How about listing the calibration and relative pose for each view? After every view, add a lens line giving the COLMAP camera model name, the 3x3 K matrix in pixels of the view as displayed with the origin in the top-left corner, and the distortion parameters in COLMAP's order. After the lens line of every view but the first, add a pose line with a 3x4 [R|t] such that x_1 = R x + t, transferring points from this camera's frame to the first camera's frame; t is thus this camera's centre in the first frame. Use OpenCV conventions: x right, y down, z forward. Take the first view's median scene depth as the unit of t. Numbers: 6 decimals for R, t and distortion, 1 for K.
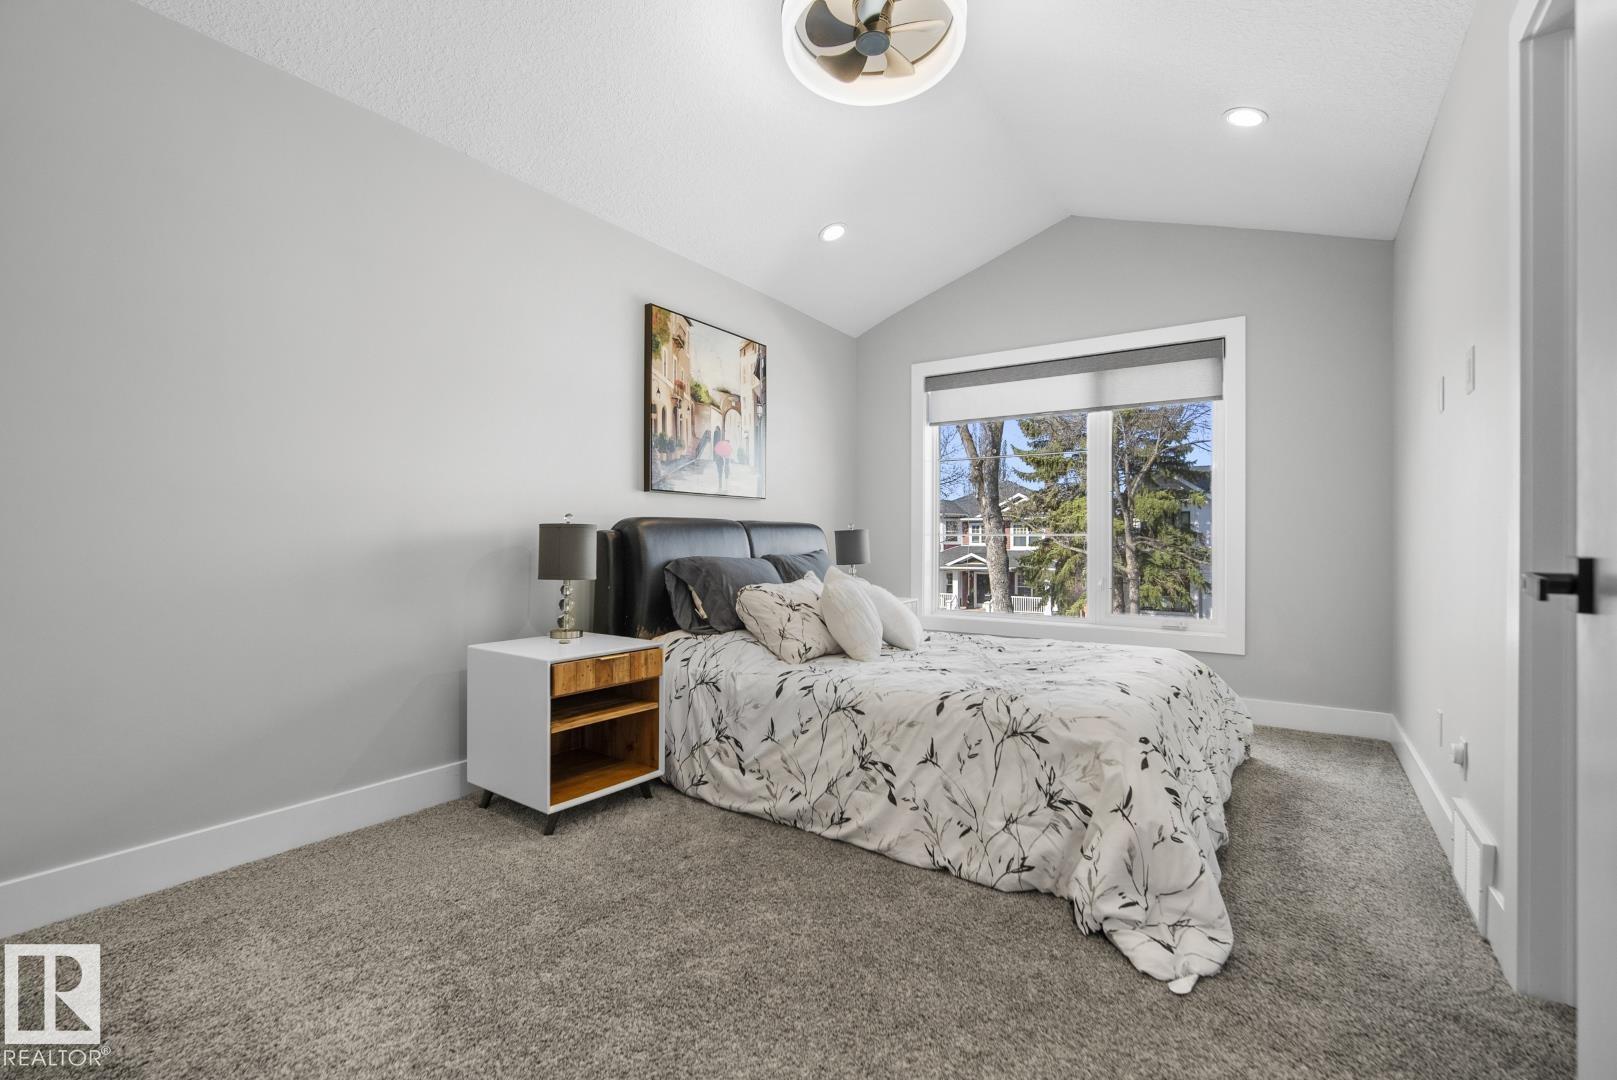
lens RADIAL K [[716.4, 0, 808.9], [0, 716.4, 537.5], [0, 0, 1]] dist [-0.003765, -0.000587]
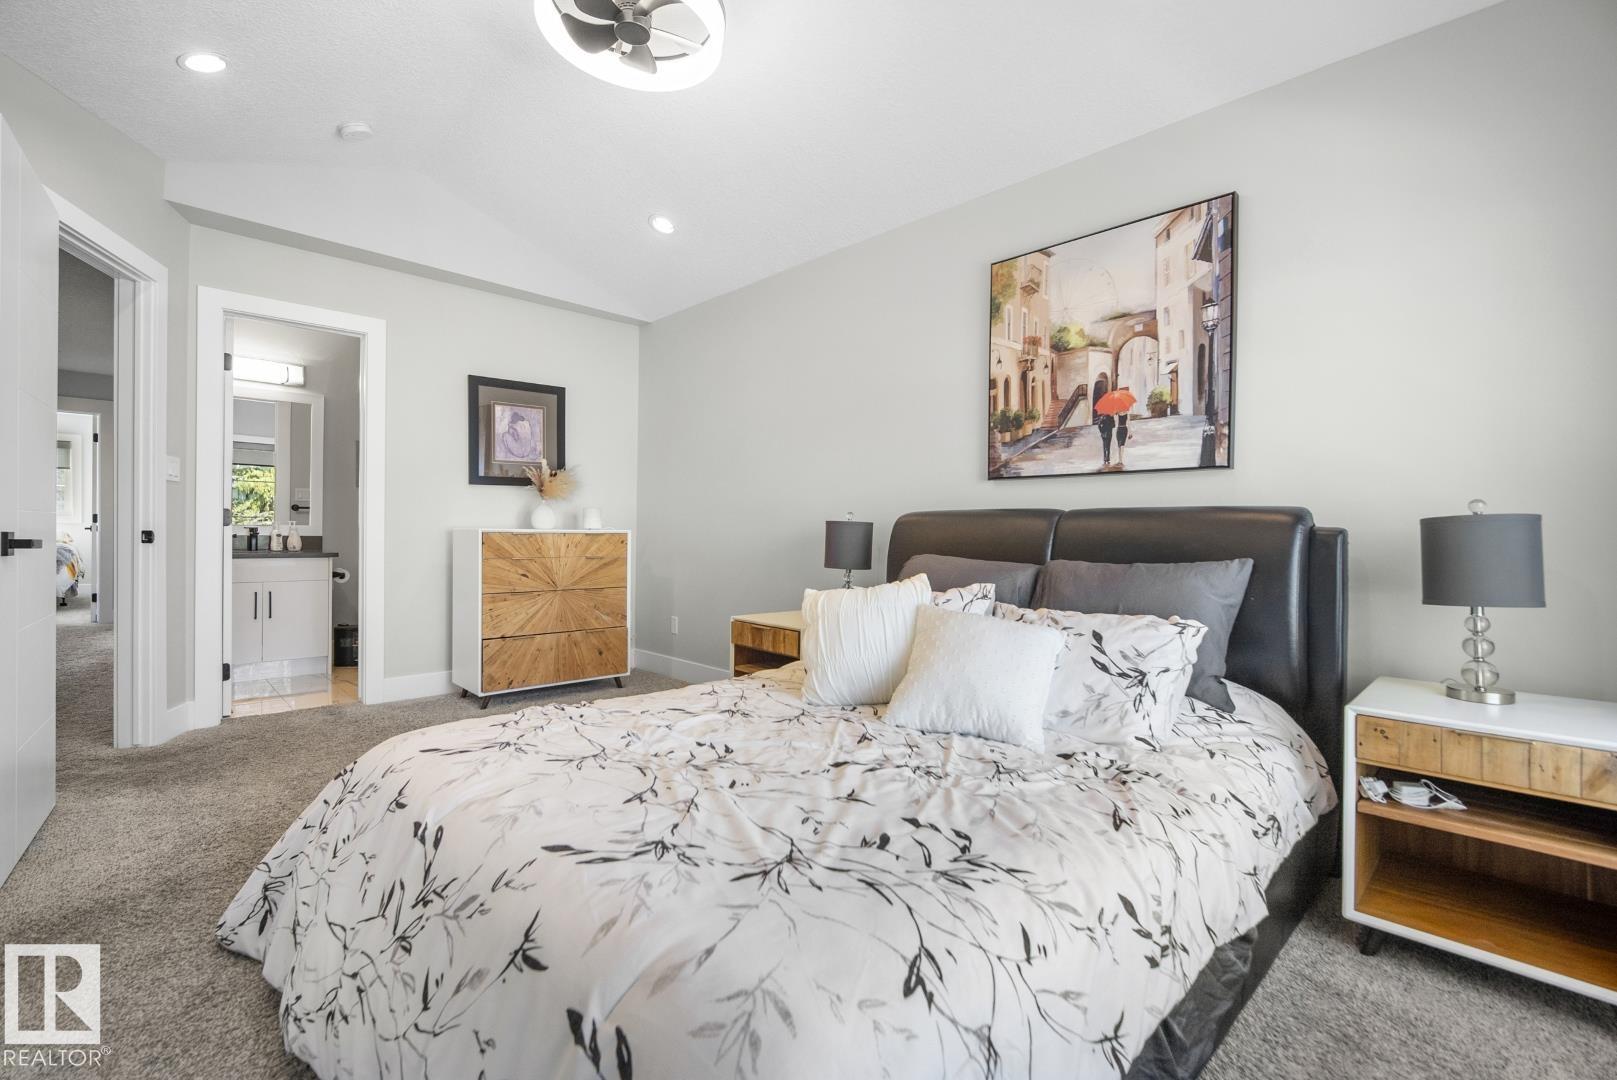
lens RADIAL K [[716.4, 0, 804.1], [0, 716.4, 531.4], [0, 0, 1]] dist [-0.003765, -0.000587]
pose [[-0.214590, 0.000764, -0.976704, 0.630118], [-0.008263, 0.999962, 0.002597, -0.002856], [0.976669, 0.008628, -0.214575, 0.904263]]
